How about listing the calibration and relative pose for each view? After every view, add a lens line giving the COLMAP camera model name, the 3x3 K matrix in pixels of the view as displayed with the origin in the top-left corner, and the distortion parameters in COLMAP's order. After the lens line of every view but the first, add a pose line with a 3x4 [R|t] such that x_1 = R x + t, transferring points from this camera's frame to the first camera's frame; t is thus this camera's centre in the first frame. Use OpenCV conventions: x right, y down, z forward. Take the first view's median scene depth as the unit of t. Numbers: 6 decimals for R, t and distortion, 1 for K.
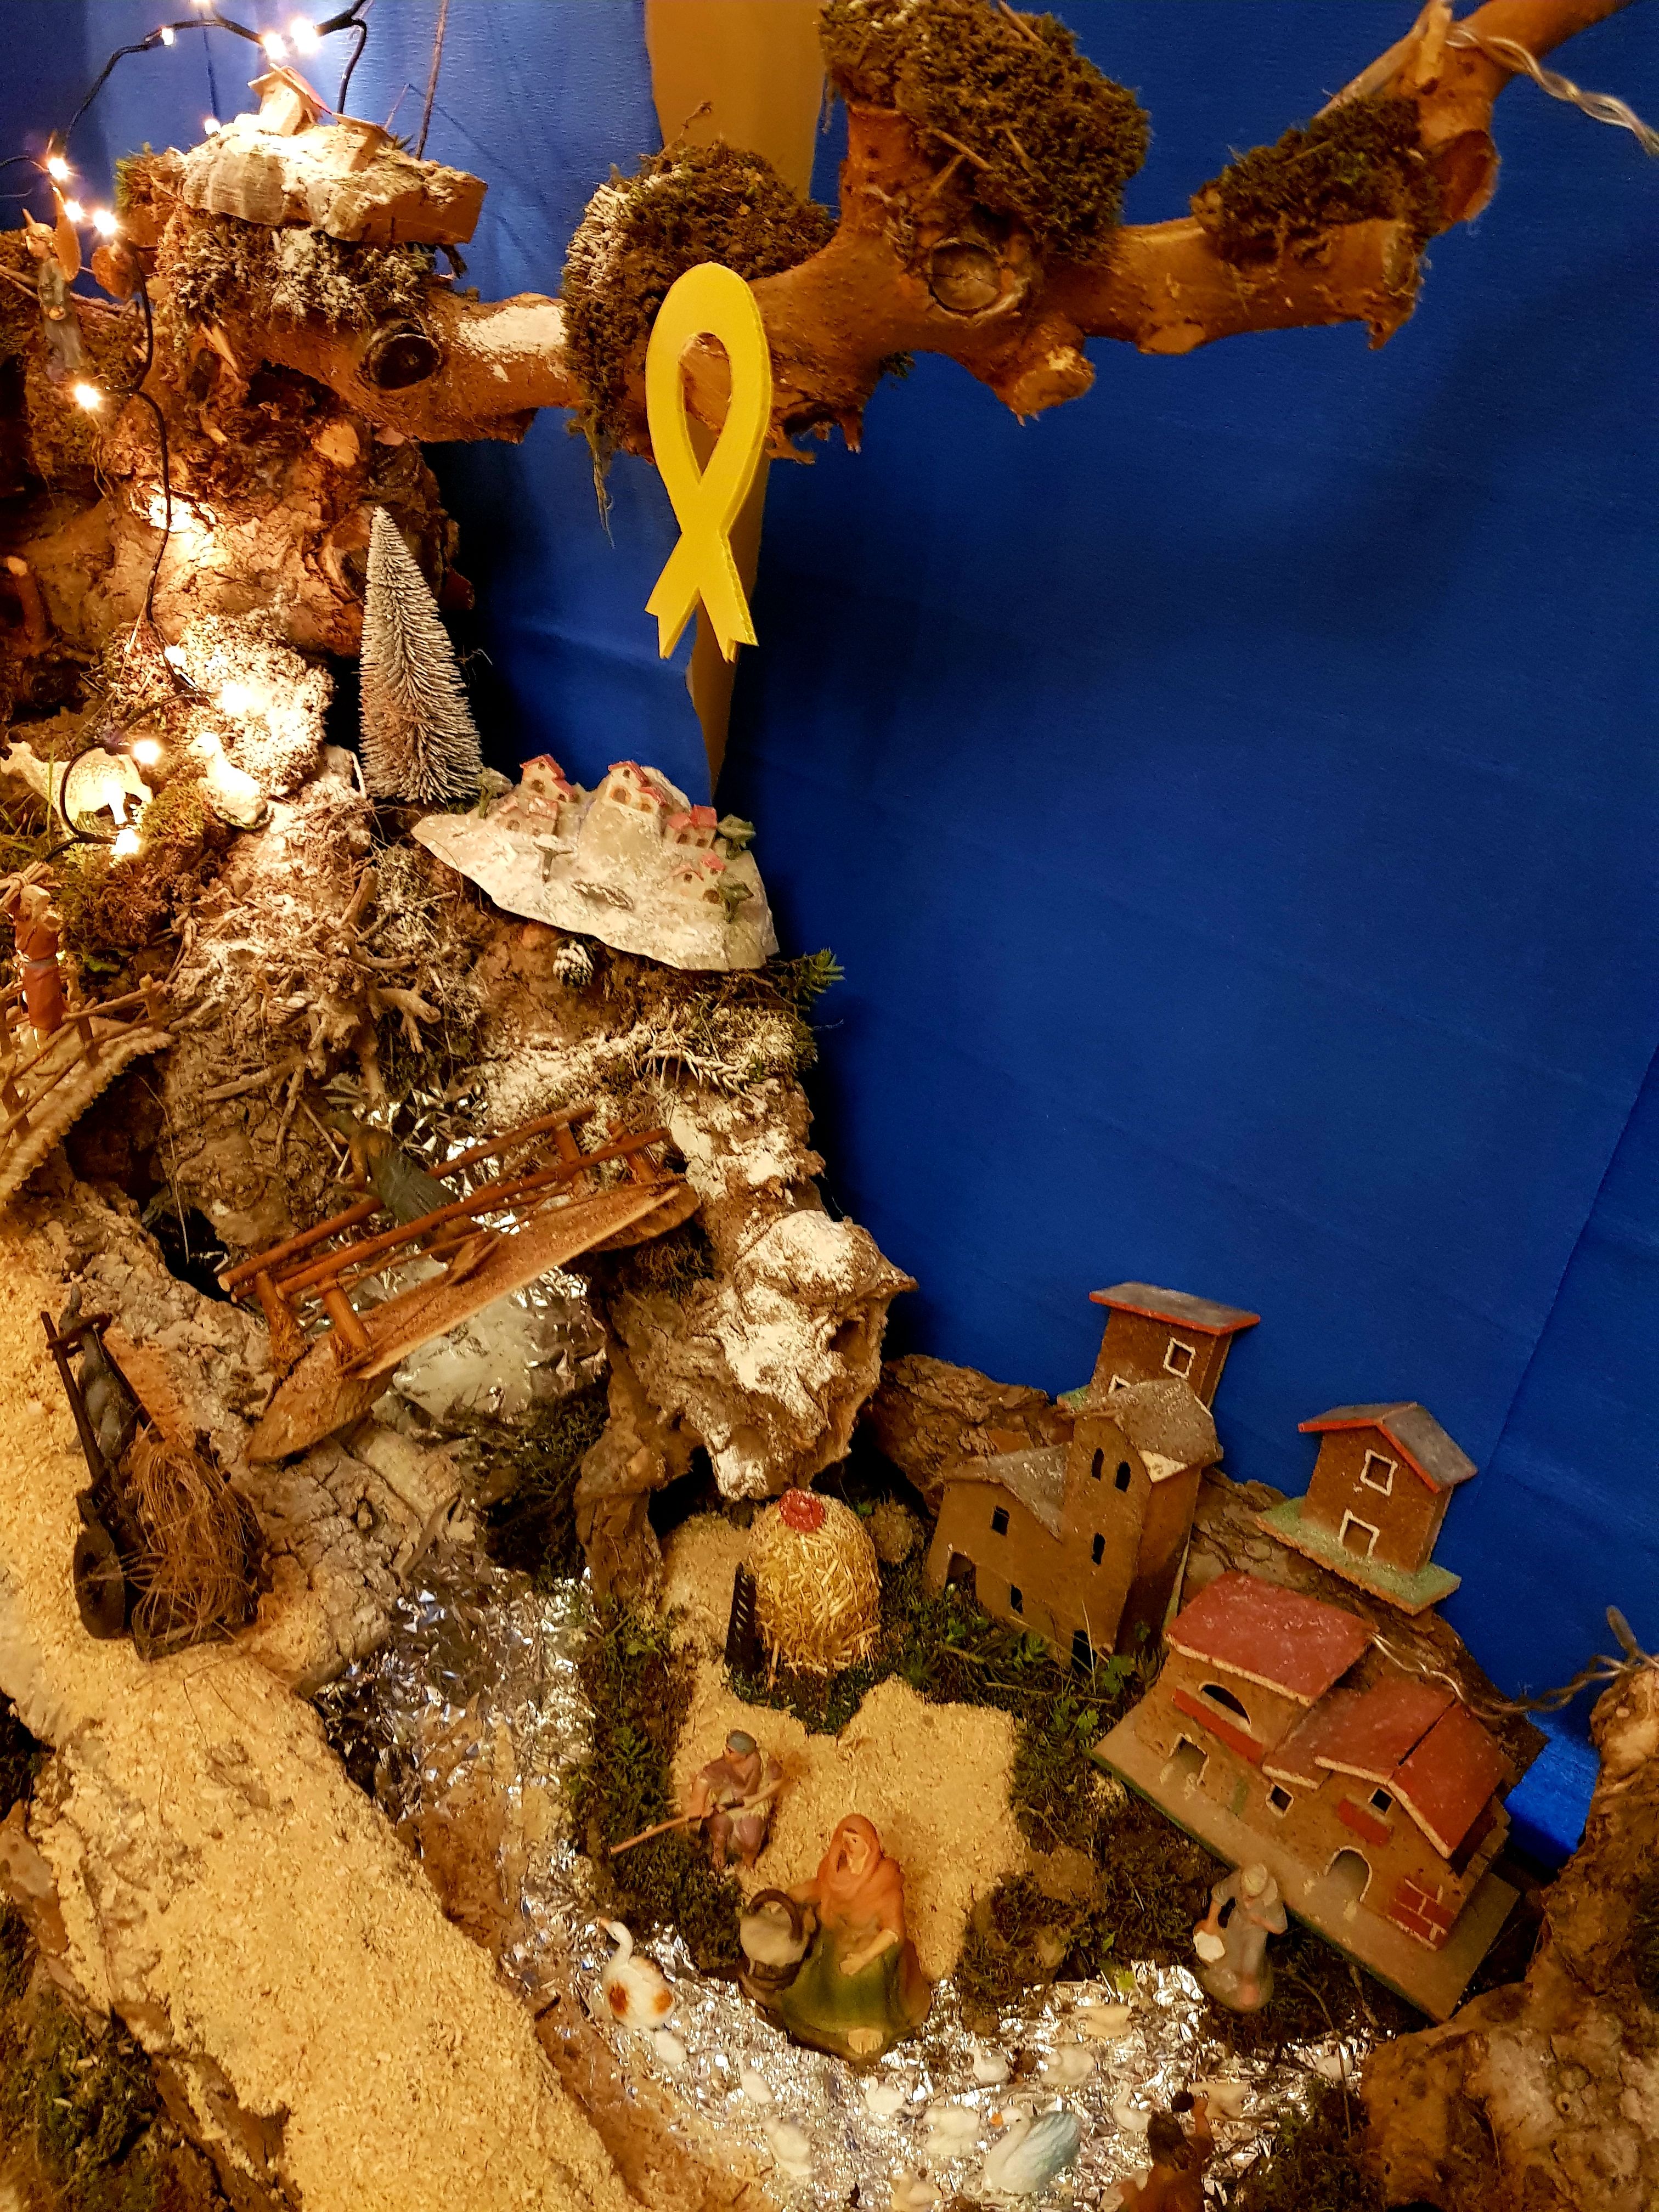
lens RADIAL K [[1691.6, 0, 829.5], [0, 1691.6, 1106.0], [0, 0, 1]] dist [0.062518, -0.141550]
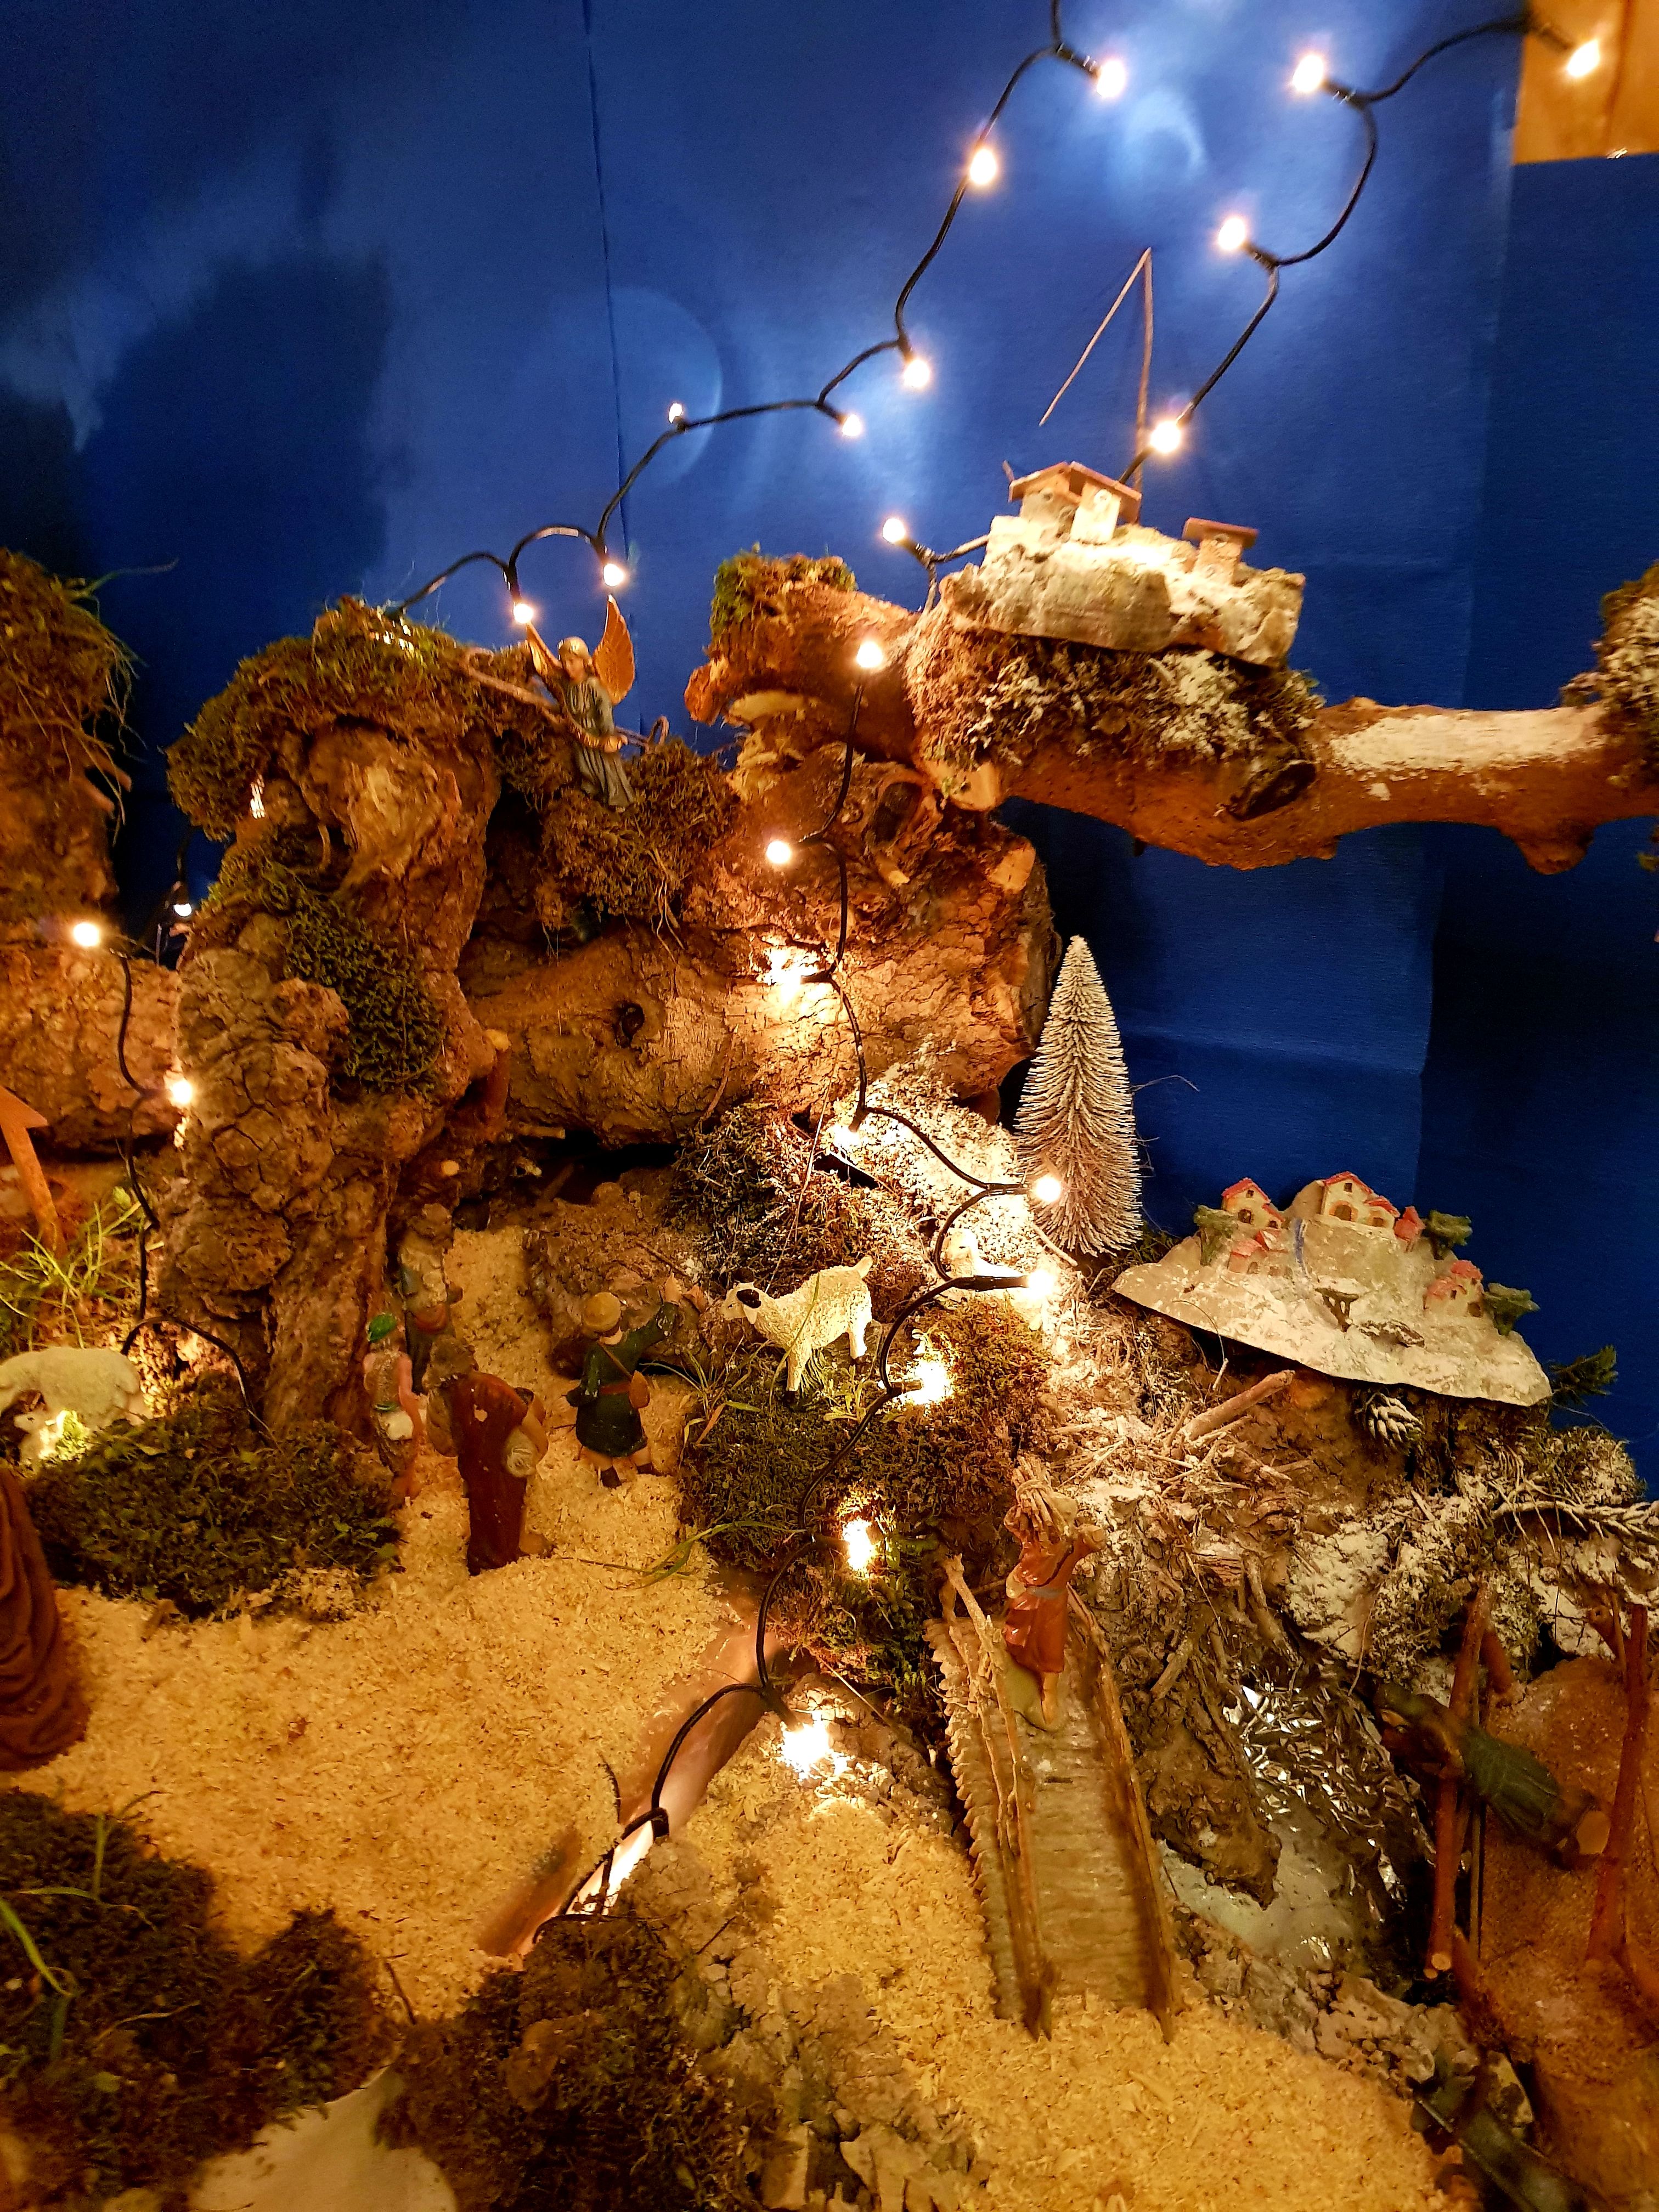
lens RADIAL K [[1691.6, 0, 829.5], [0, 1691.6, 1106.0], [0, 0, 1]] dist [0.062518, -0.141550]
pose [[0.954410, -0.147484, 0.259518, -0.607789], [0.177884, 0.979187, -0.097720, -0.201594], [-0.239705, 0.139429, 0.960782, 0.212783]]
